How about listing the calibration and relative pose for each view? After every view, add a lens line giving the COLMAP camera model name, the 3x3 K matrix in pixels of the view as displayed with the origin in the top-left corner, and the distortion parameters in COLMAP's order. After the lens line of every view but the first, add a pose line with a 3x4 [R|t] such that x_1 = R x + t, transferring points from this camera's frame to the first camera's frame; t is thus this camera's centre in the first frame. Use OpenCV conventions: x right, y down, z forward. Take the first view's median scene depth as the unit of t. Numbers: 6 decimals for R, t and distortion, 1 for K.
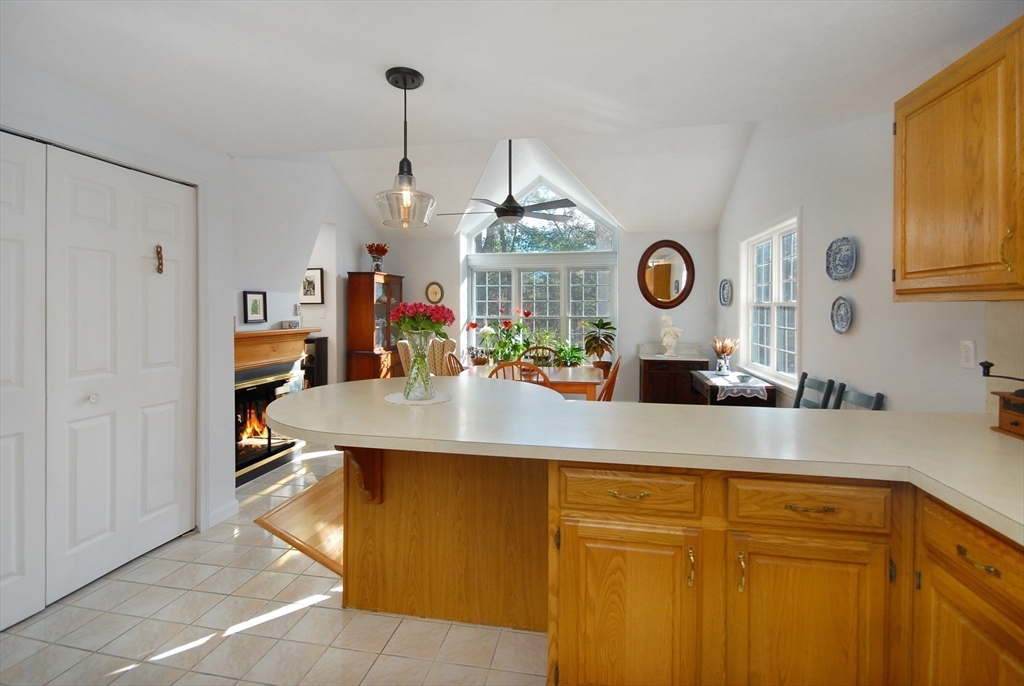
lens RADIAL K [[476.0, 0, 532.3], [0, 476.0, 308.5], [0, 0, 1]] dist [0.011192, -0.009045]
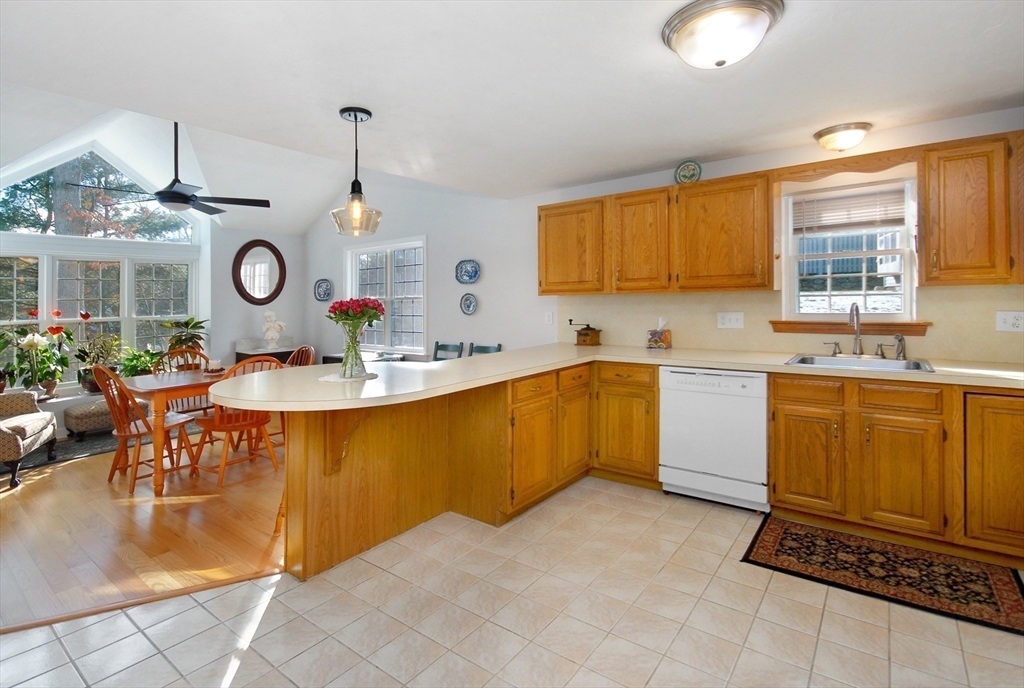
lens RADIAL K [[476.0, 0, 509.2], [0, 476.0, 288.6], [0, 0, 1]] dist [0.011192, -0.009045]
pose [[0.478975, 0.010411, 0.877767, -0.532409], [0.021077, 0.999505, -0.023357, 0.001003], [-0.877576, 0.029688, 0.478518, 0.028905]]
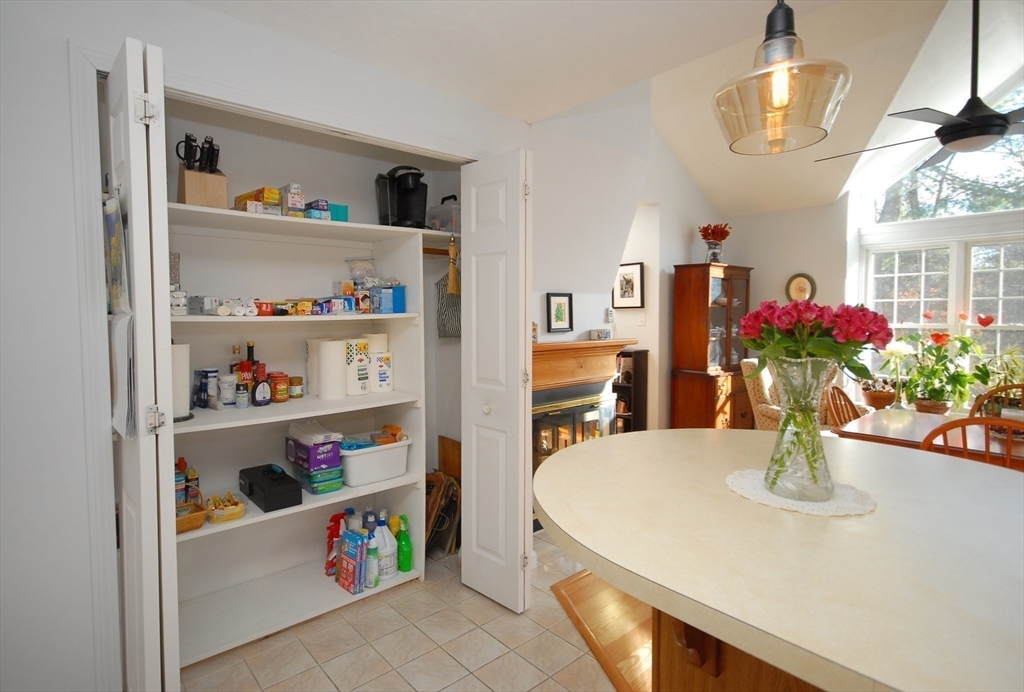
lens RADIAL K [[554.0, 0, 494.3], [0, 554.0, 343.3], [0, 0, 1]] dist [0.017925, -0.003755]
pose [[0.771987, 0.028133, -0.635016, -0.054843], [0.006143, 0.998643, 0.051710, -0.000228], [0.635609, -0.043821, 0.770766, 0.166314]]
